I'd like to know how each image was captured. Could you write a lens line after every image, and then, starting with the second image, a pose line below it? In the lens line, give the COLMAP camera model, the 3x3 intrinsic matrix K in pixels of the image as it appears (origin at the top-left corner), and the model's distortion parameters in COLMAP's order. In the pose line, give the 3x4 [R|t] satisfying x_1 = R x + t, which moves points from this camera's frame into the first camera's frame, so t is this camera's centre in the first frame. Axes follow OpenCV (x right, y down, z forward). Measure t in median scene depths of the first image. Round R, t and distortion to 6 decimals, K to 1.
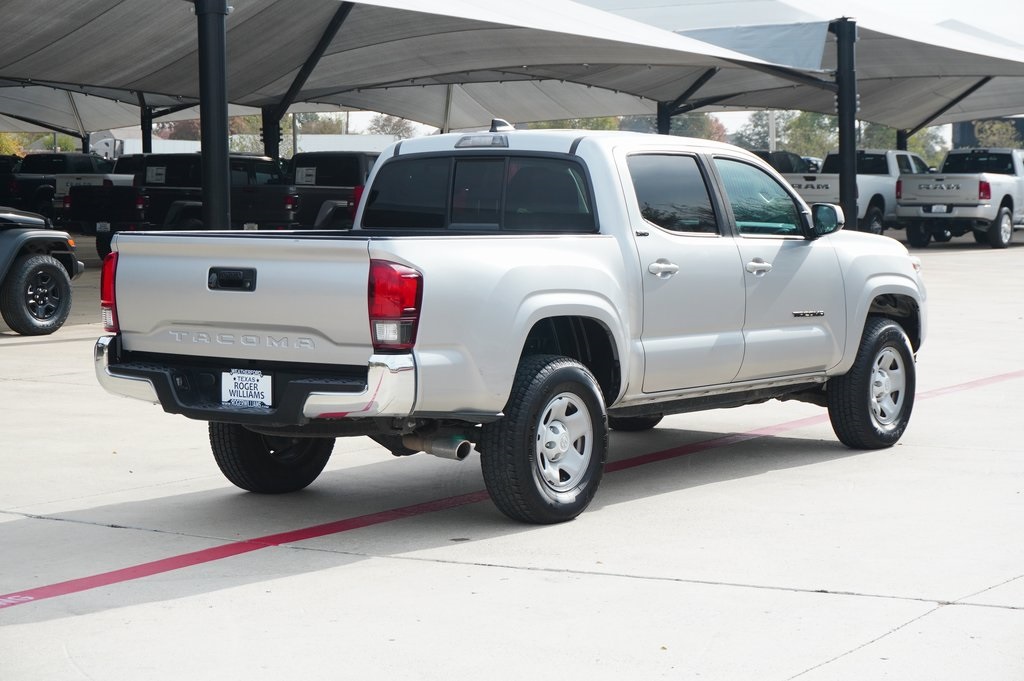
lens RADIAL K [[2169.1, 0, 510.4], [0, 2169.1, 342.1], [0, 0, 1]] dist [0.020792, 0.000000]
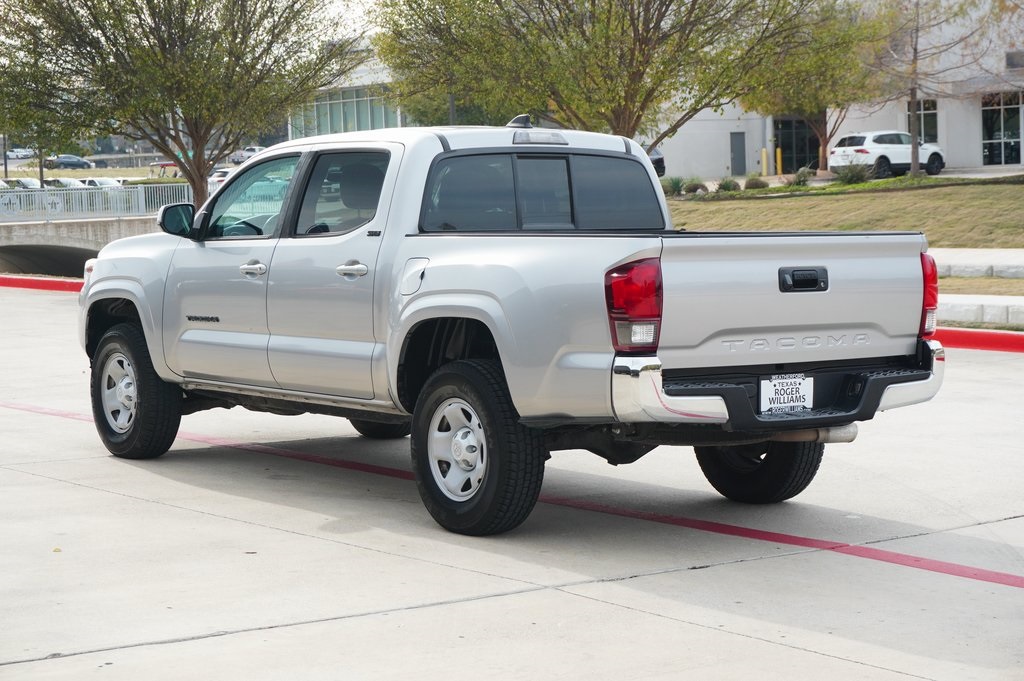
lens RADIAL K [[2169.1, 0, 509.9], [0, 2169.1, 338.9], [0, 0, 1]] dist [0.020792, 0.000000]
pose [[0.312454, -0.063986, 0.947776, -1.068143], [0.067172, 0.996720, 0.045146, -0.054468], [-0.947555, 0.049558, 0.315727, 0.811432]]
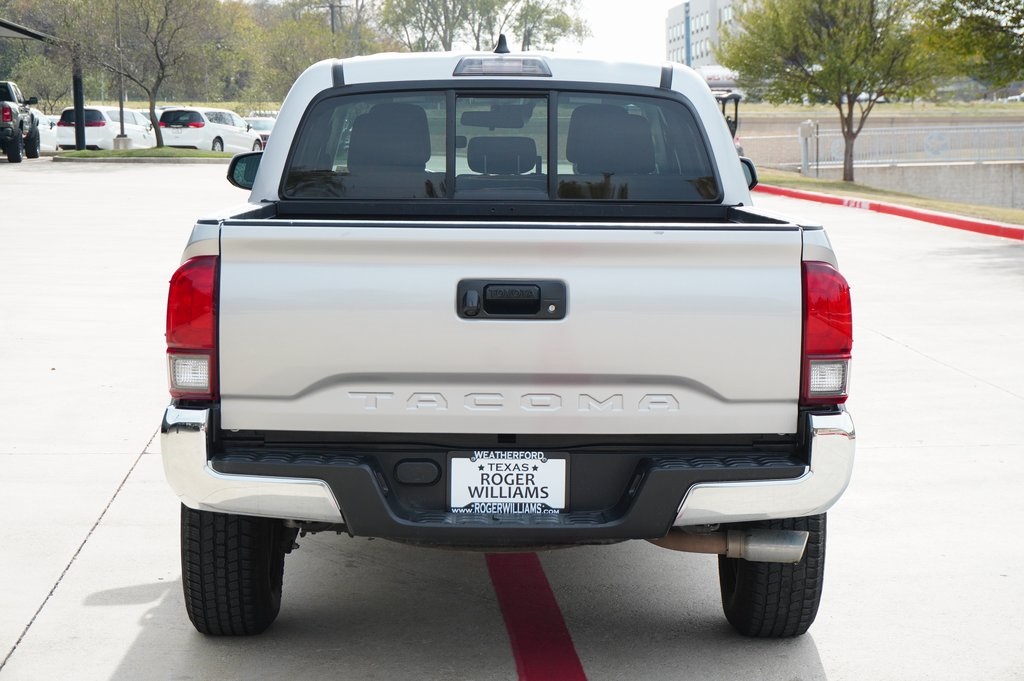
lens RADIAL K [[2169.1, 0, 513.0], [0, 2169.1, 340.9], [0, 0, 1]] dist [0.020792, 0.000000]
pose [[0.801329, -0.055033, 0.595687, -0.470217], [0.034388, 0.998351, 0.045974, -0.044321], [-0.597235, -0.016356, 0.801900, 0.525711]]
